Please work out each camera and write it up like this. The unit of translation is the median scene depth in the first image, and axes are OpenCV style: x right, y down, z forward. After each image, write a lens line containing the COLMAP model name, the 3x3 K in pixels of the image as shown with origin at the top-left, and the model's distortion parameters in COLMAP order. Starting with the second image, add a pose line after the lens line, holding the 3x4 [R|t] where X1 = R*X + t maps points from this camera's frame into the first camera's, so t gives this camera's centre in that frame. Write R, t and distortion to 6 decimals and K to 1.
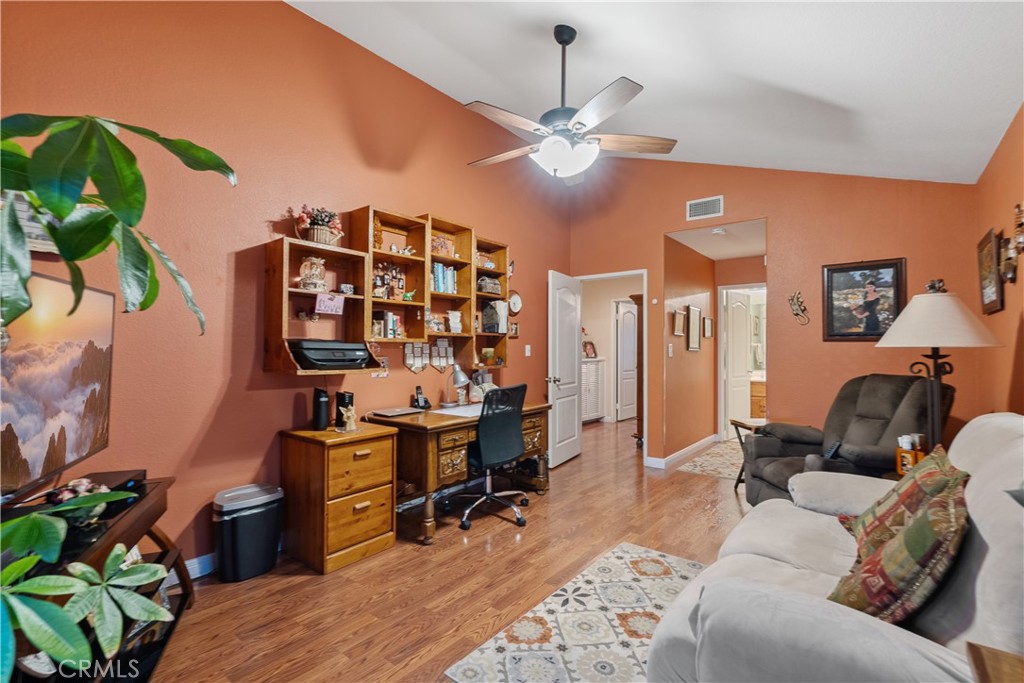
lens RADIAL K [[473.4, 0, 511.3], [0, 473.4, 354.4], [0, 0, 1]] dist [-0.001744, 0.000682]
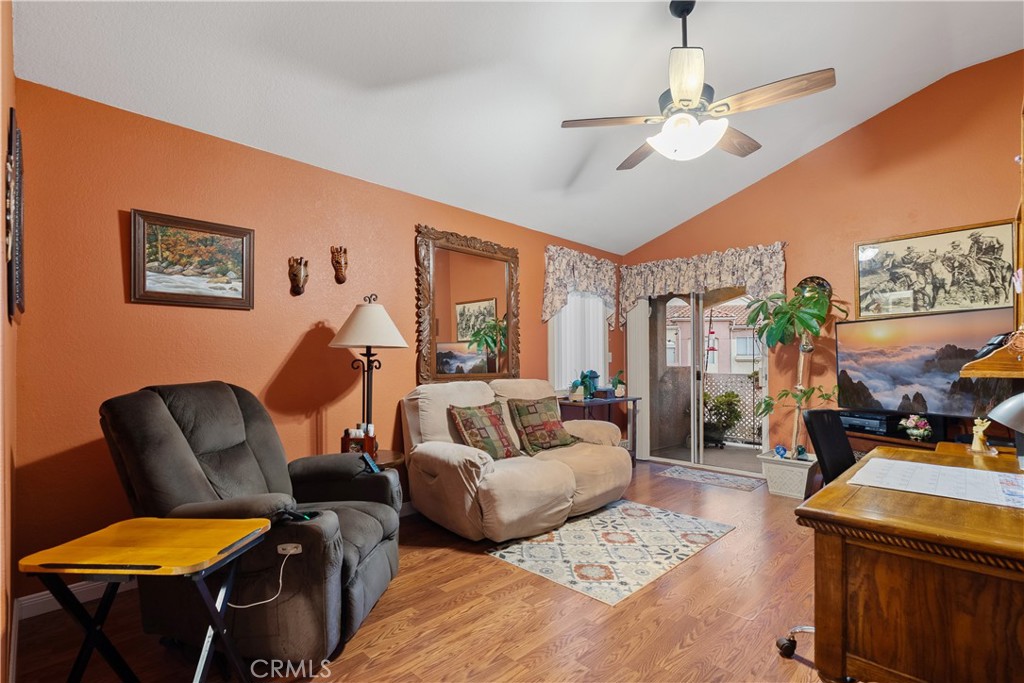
lens RADIAL K [[473.4, 0, 511.3], [0, 473.4, 354.4], [0, 0, 1]] dist [-0.001744, 0.000682]
pose [[-0.994084, 0.000070, 0.108614, 0.389965], [-0.000454, 0.999988, -0.004795, 0.009196], [-0.108613, -0.004816, -0.994072, 2.172869]]
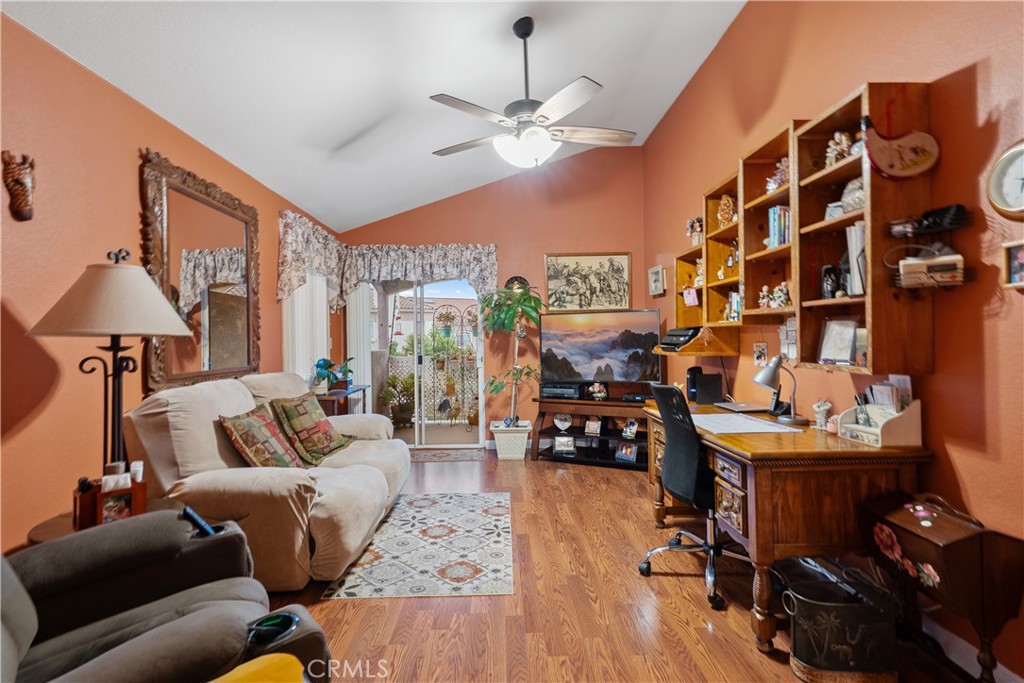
lens RADIAL K [[477.4, 0, 510.7], [0, 477.4, 328.7], [0, 0, 1]] dist [-0.003231, -0.000026]
pose [[-0.771059, -0.007866, -0.636715, 0.894557], [0.005069, 0.999816, -0.018491, -0.009566], [0.636743, -0.017485, -0.770878, 1.963403]]
